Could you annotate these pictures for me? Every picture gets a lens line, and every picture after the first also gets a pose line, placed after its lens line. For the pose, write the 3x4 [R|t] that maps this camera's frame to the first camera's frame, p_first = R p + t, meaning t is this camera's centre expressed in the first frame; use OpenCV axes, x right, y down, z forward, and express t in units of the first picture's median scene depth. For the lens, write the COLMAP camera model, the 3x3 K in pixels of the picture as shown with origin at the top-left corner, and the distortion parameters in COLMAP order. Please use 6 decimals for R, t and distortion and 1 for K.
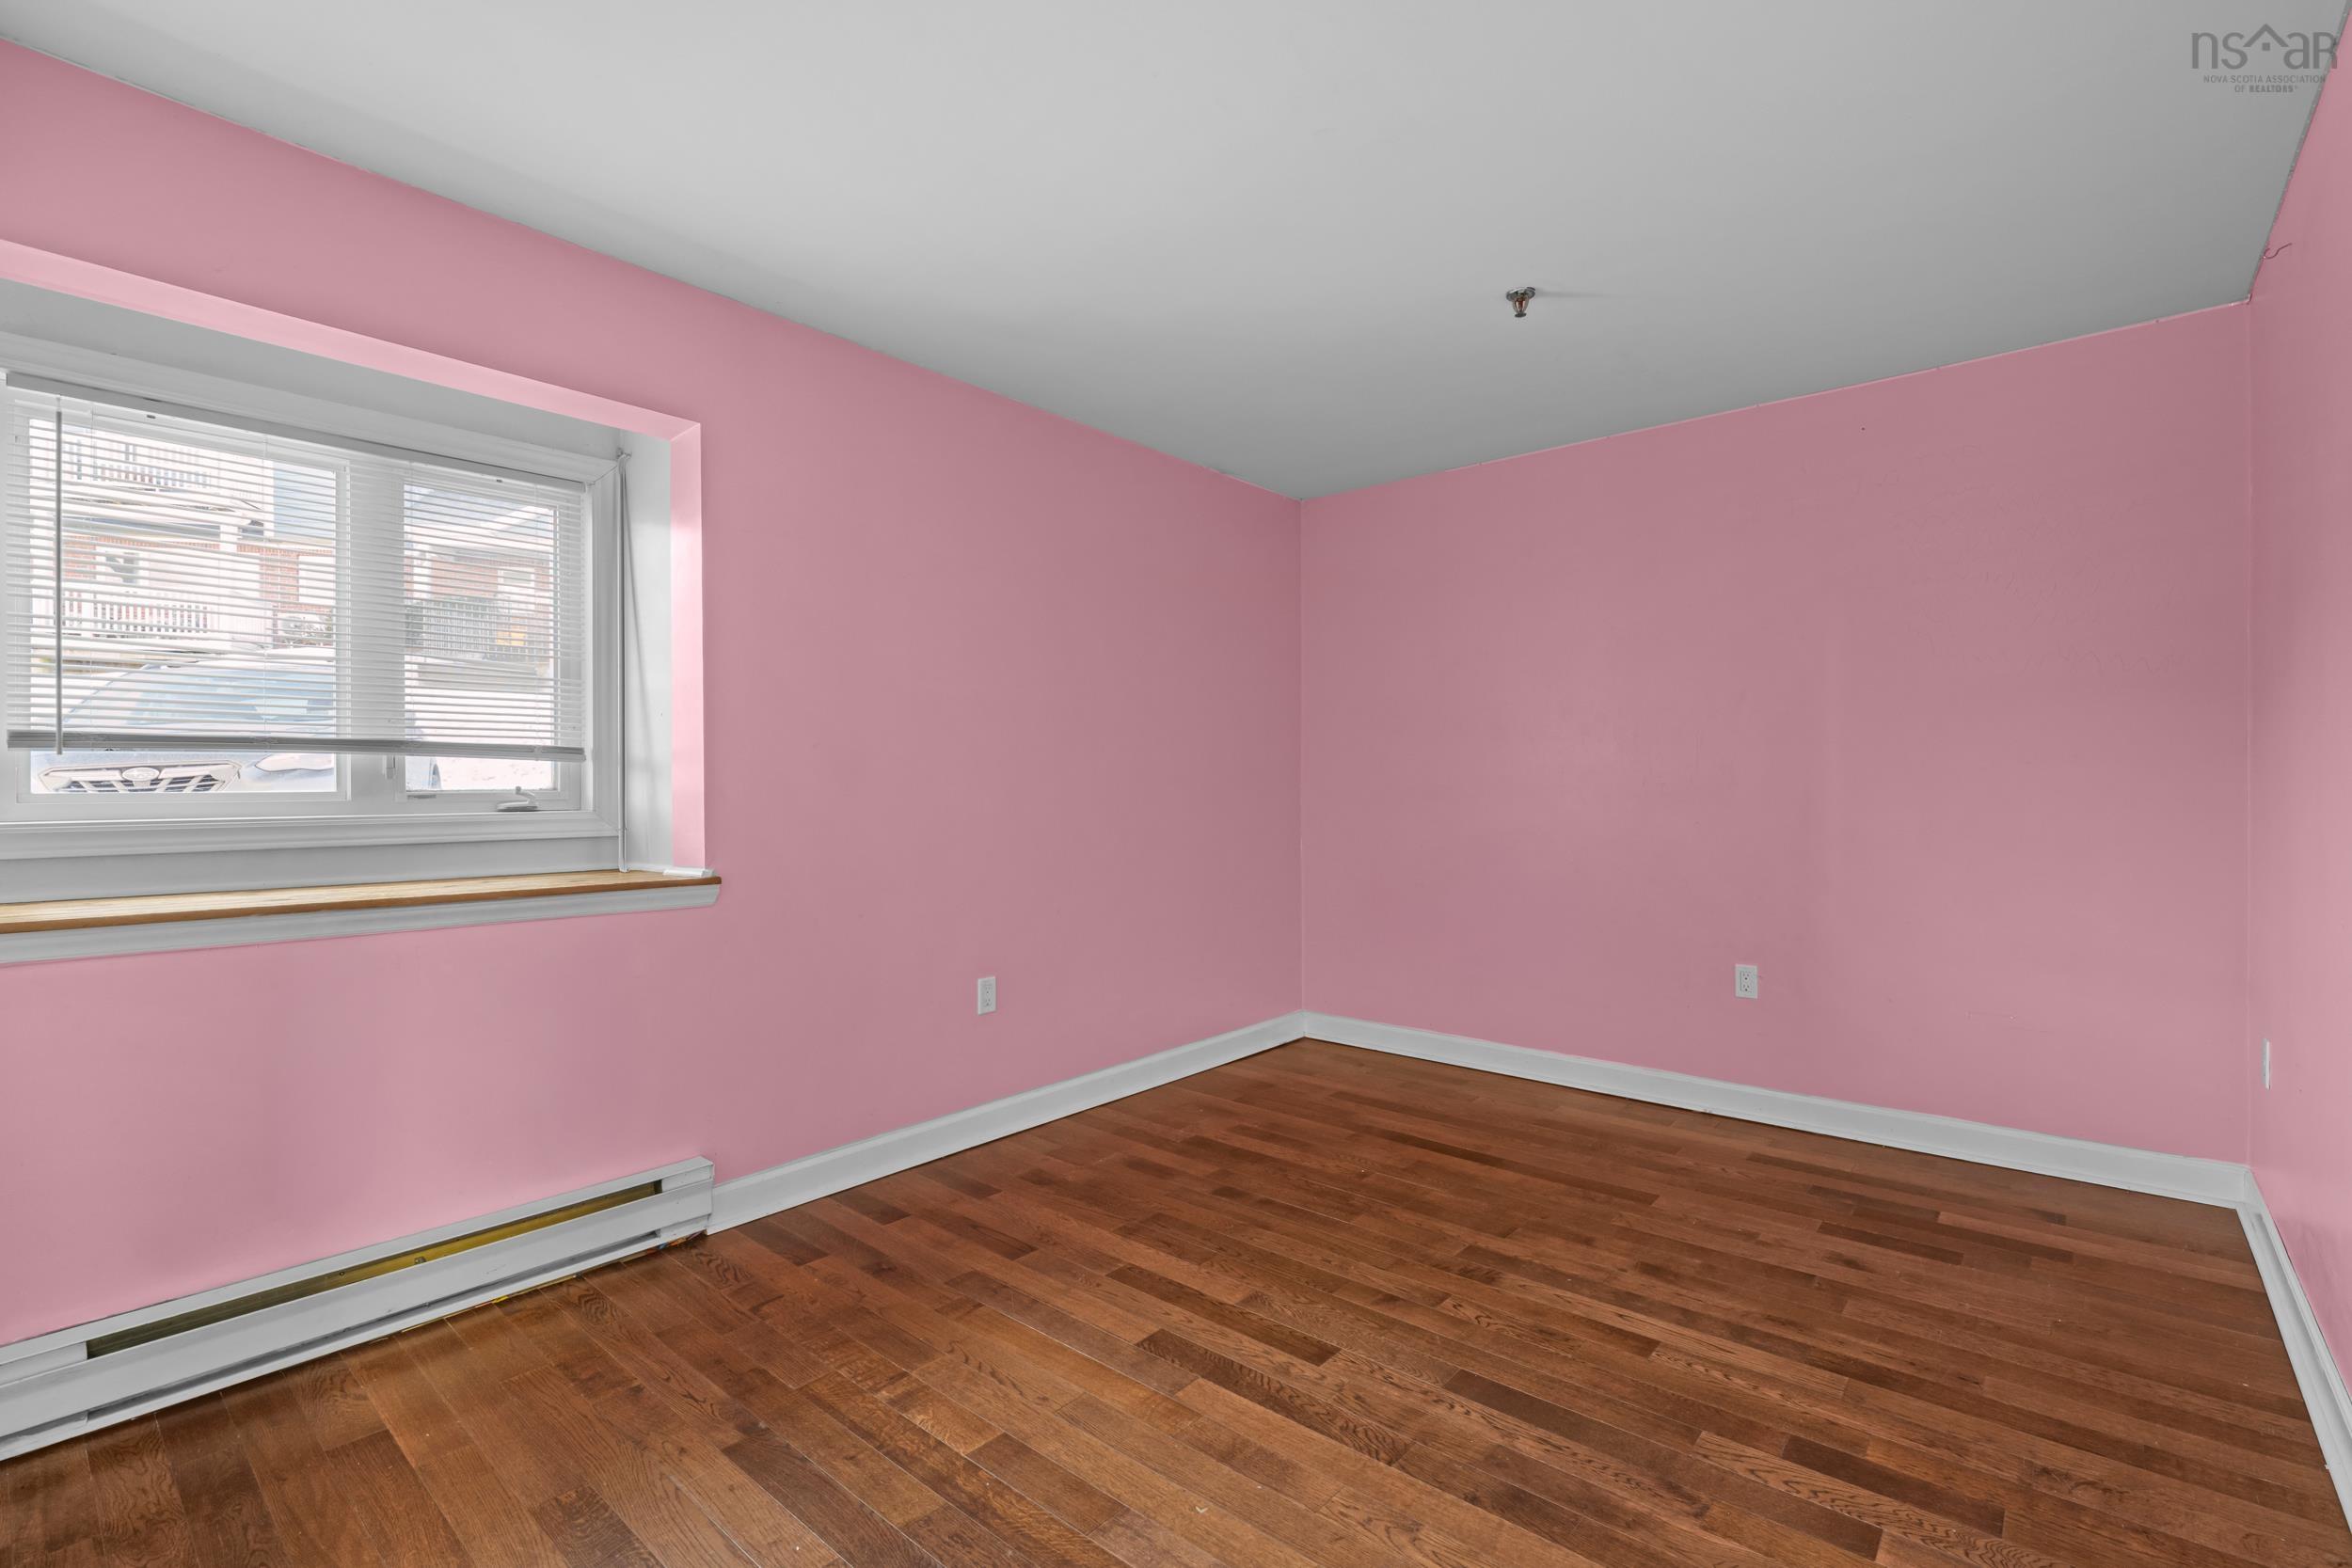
lens RADIAL K [[1050.2, 0, 1182.1], [0, 1050.2, 783.2], [0, 0, 1]] dist [-0.004864, 0.003216]
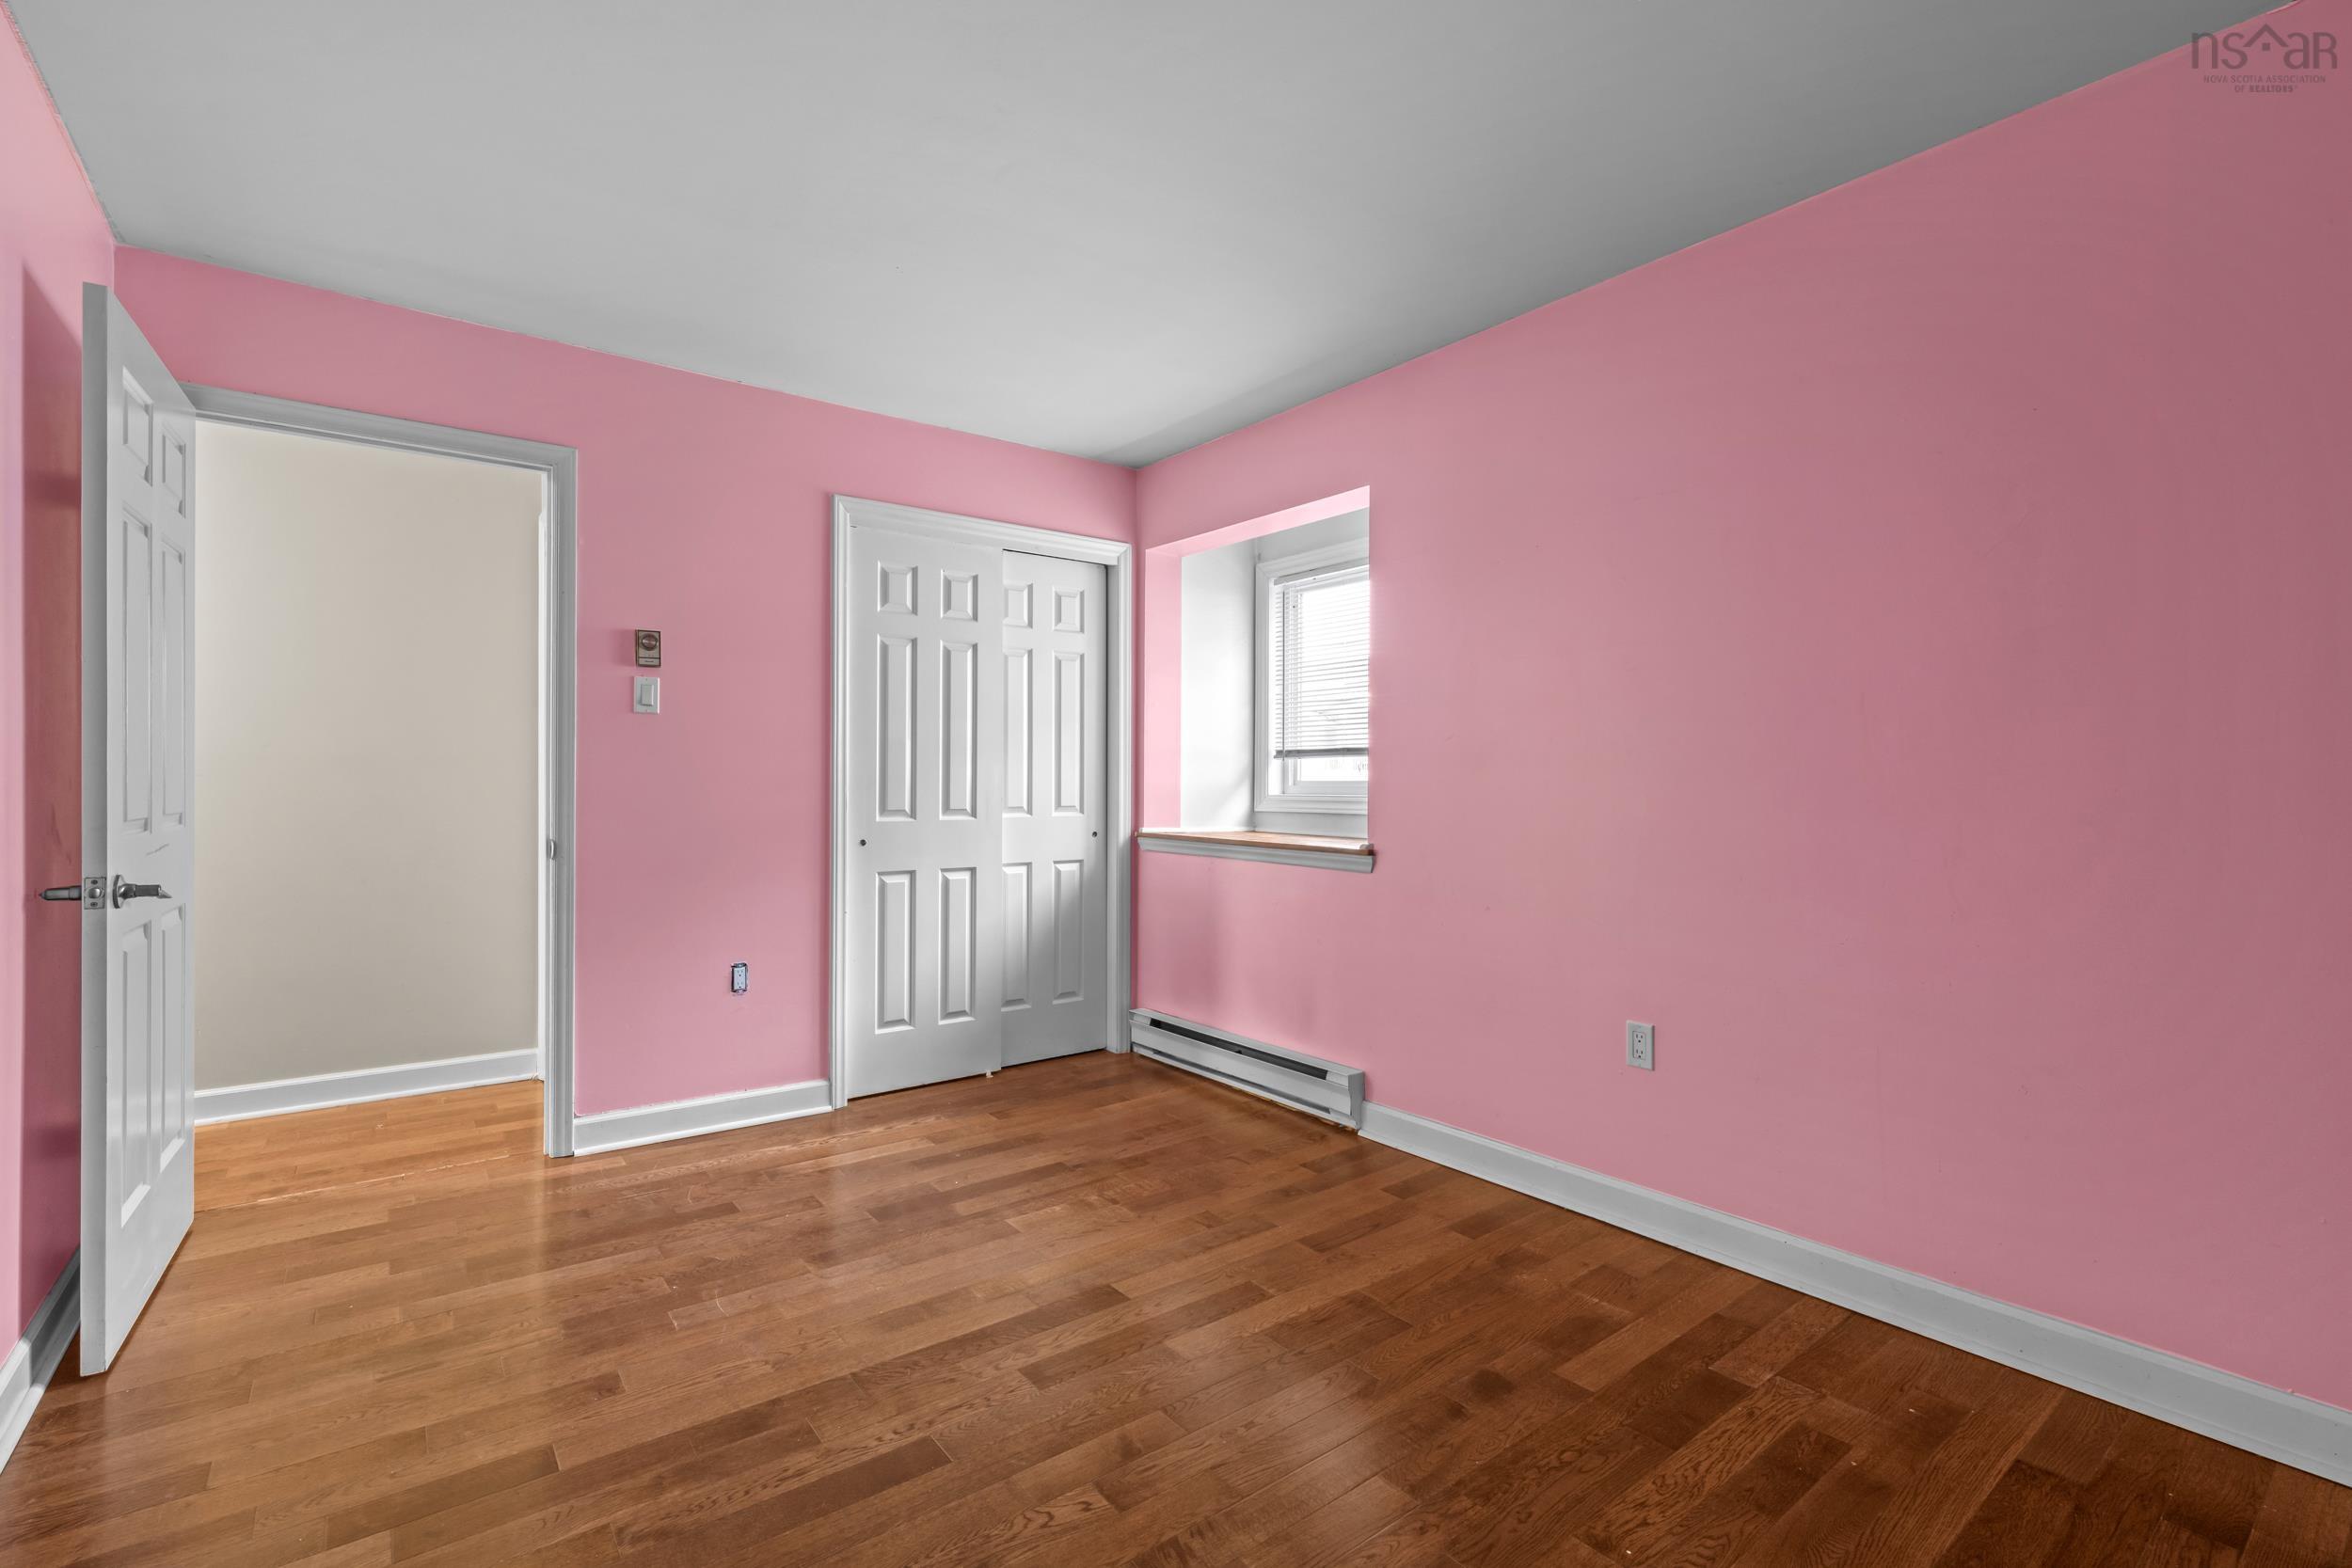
lens RADIAL K [[1050.2, 0, 1183.2], [0, 1050.2, 783.0], [0, 0, 1]] dist [-0.004864, 0.003216]
pose [[-0.200359, 0.005267, -0.979708, 1.014155], [-0.000545, 0.999985, 0.005488, 0.004544], [0.979722, 0.001633, -0.200353, 1.297366]]
